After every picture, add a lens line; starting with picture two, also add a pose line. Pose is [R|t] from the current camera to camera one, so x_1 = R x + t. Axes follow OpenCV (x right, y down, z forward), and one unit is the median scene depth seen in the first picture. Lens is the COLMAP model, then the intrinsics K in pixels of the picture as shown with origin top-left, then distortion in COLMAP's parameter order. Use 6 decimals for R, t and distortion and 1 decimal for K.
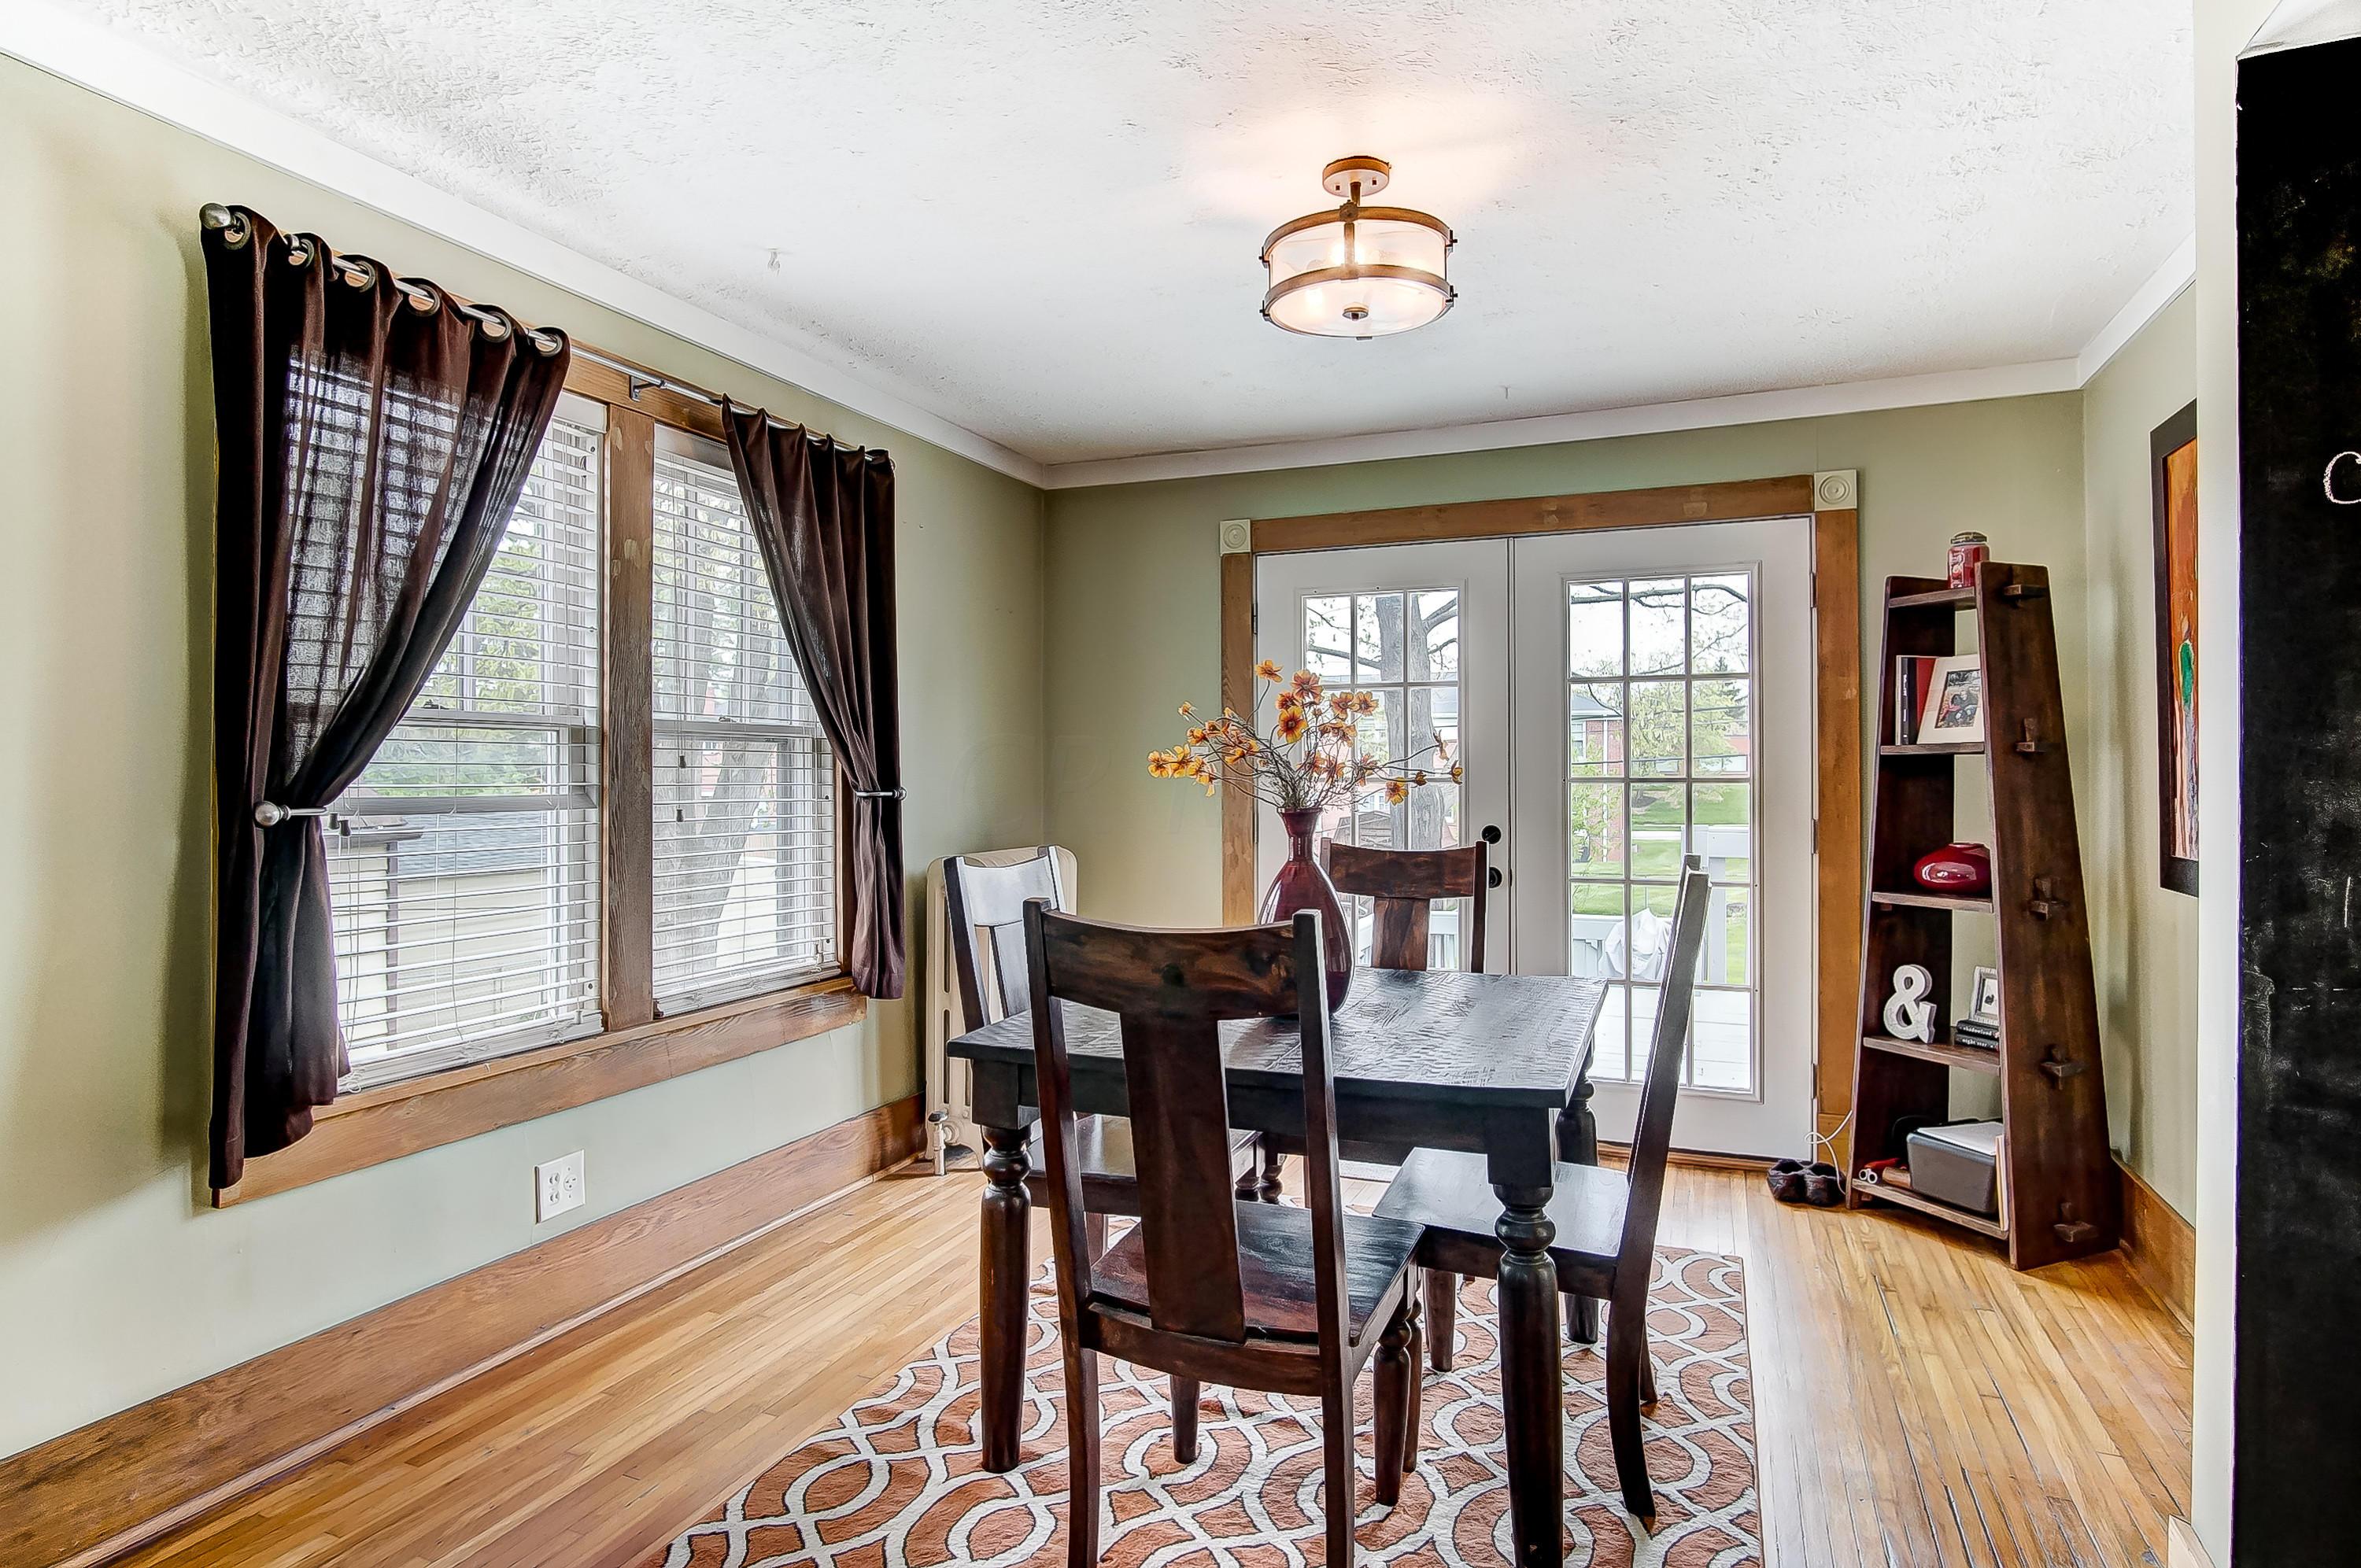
lens RADIAL K [[1258.3, 0, 1142.7], [0, 1258.3, 776.8], [0, 0, 1]] dist [-0.027852, 0.000349]
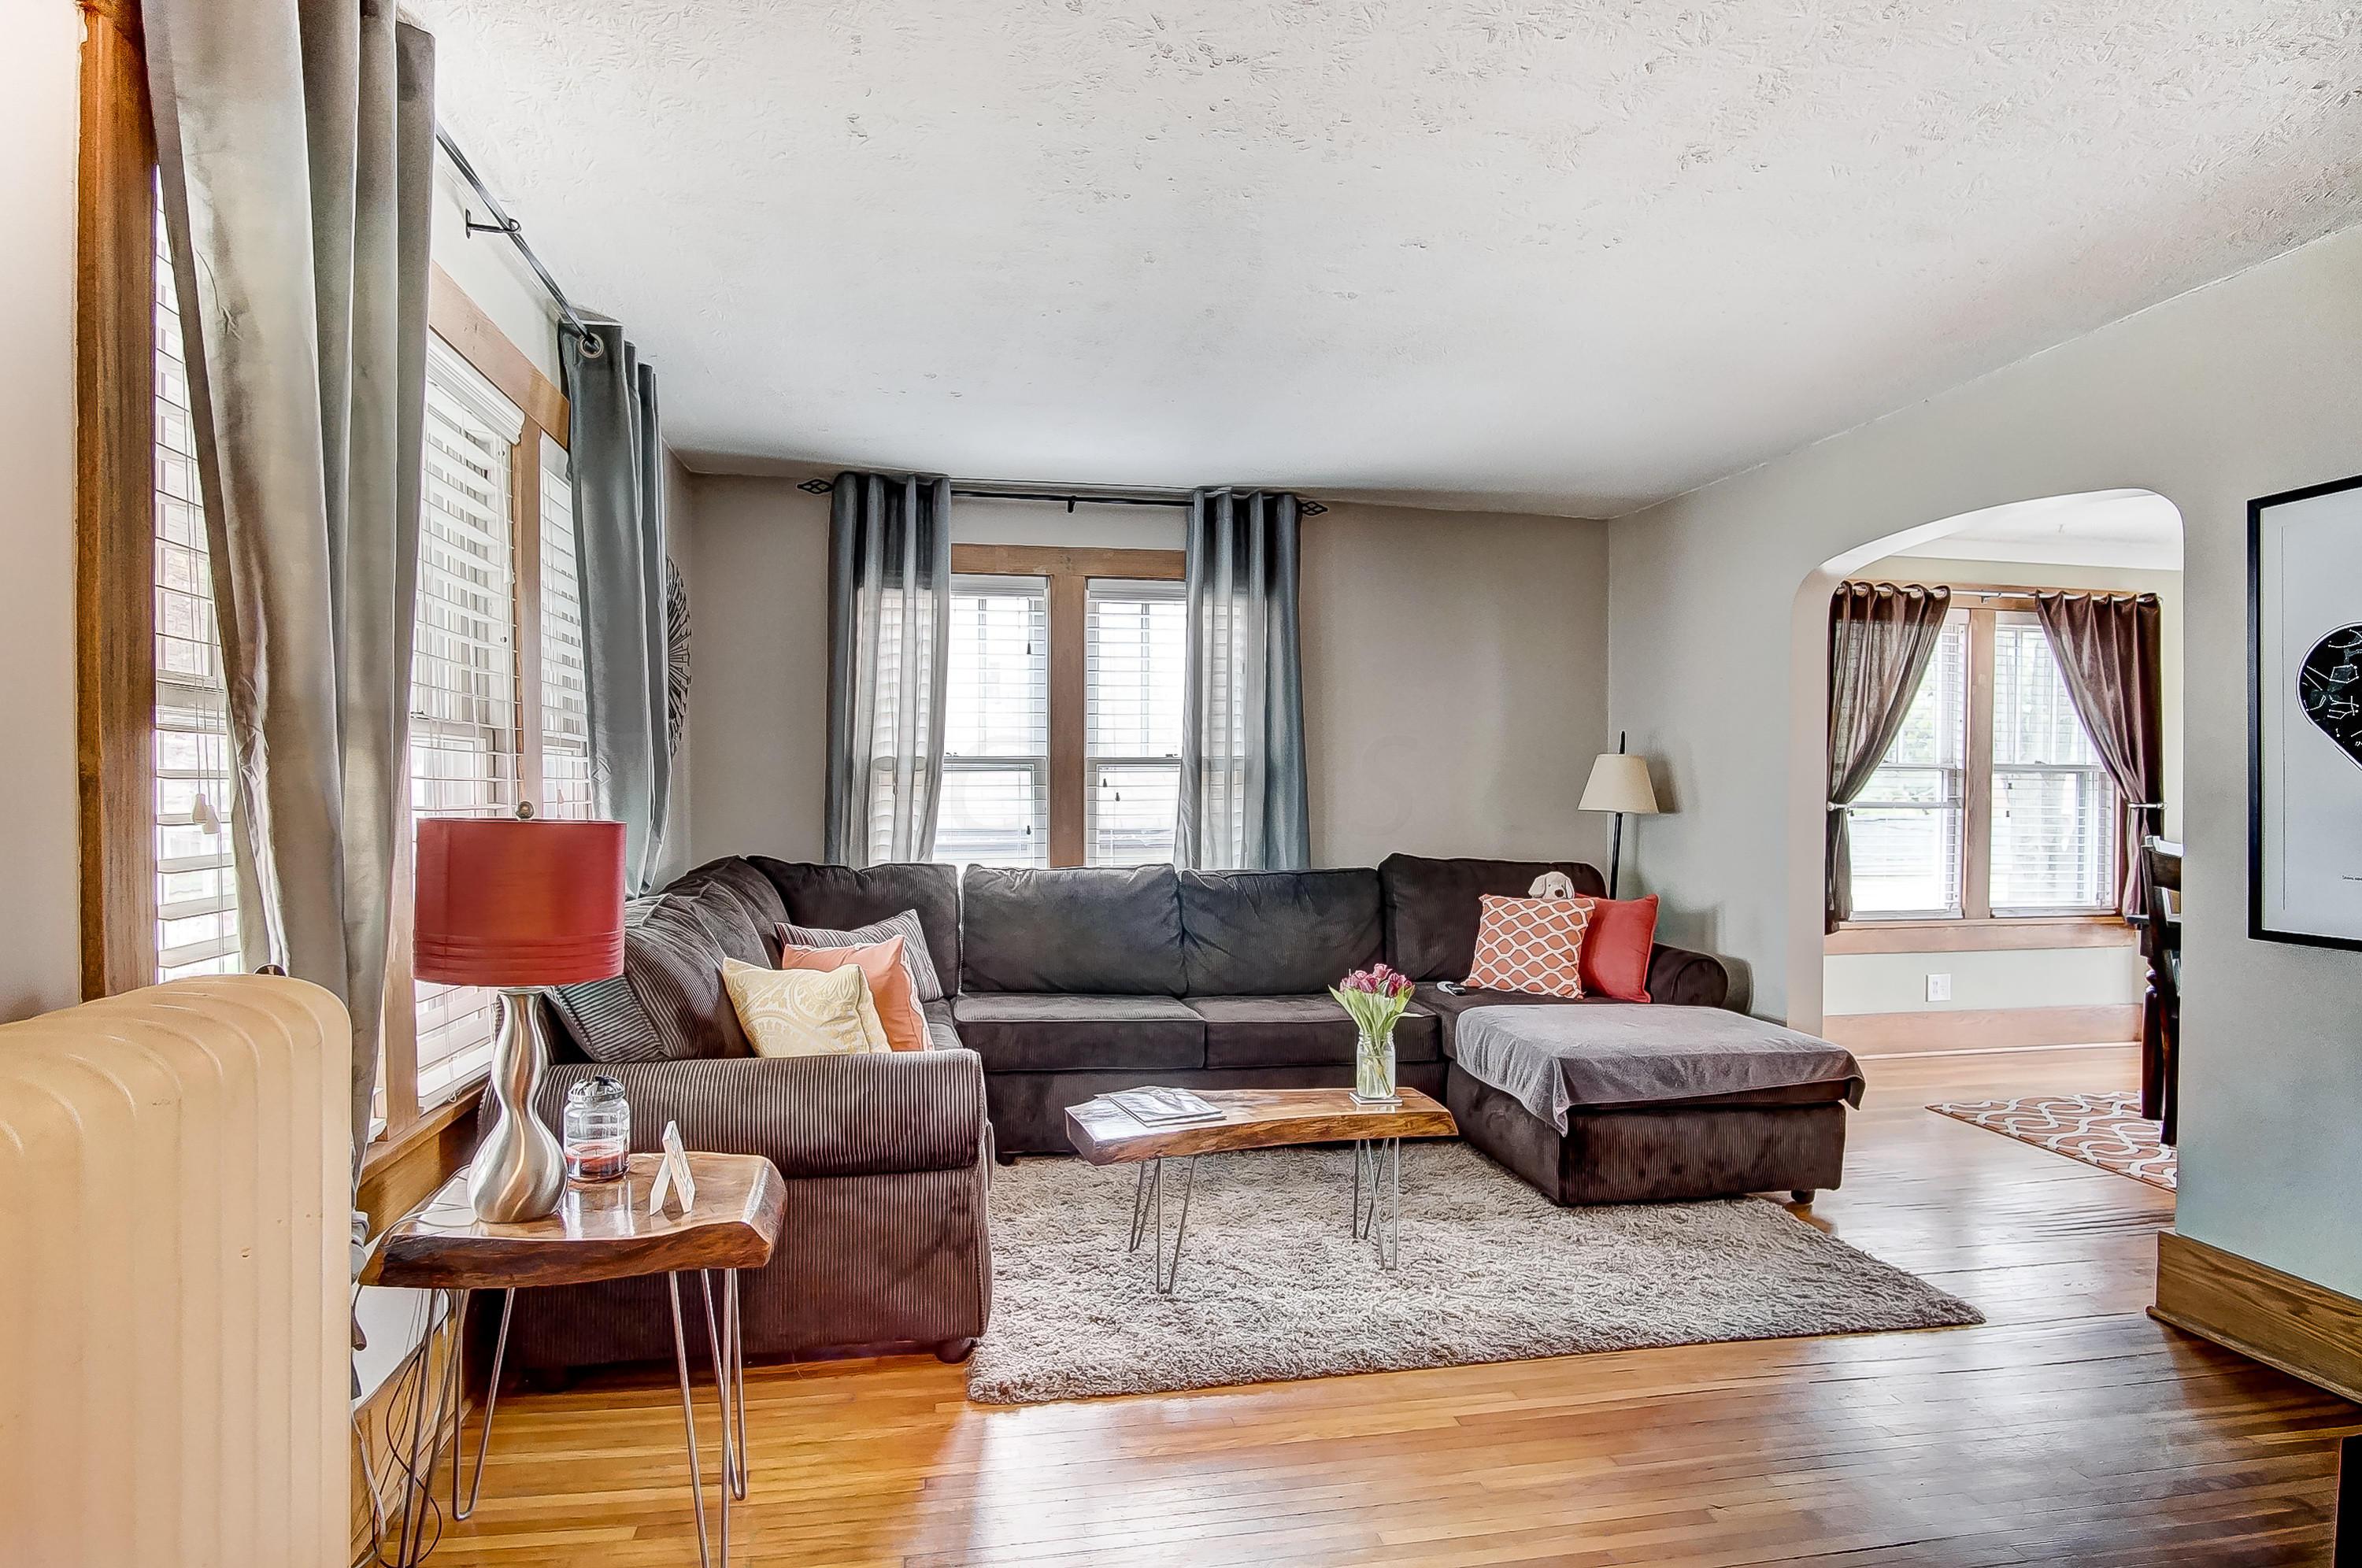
lens RADIAL K [[1314.0, 0, 1181.0], [0, 1314.0, 784.0], [0, 0, 1]] dist [-0.022753, 0.001516]
pose [[0.579542, 0.010616, -0.814873, 0.631386], [-0.014902, 0.999886, 0.002428, -0.000641], [0.814806, 0.010736, 0.579634, -1.437626]]
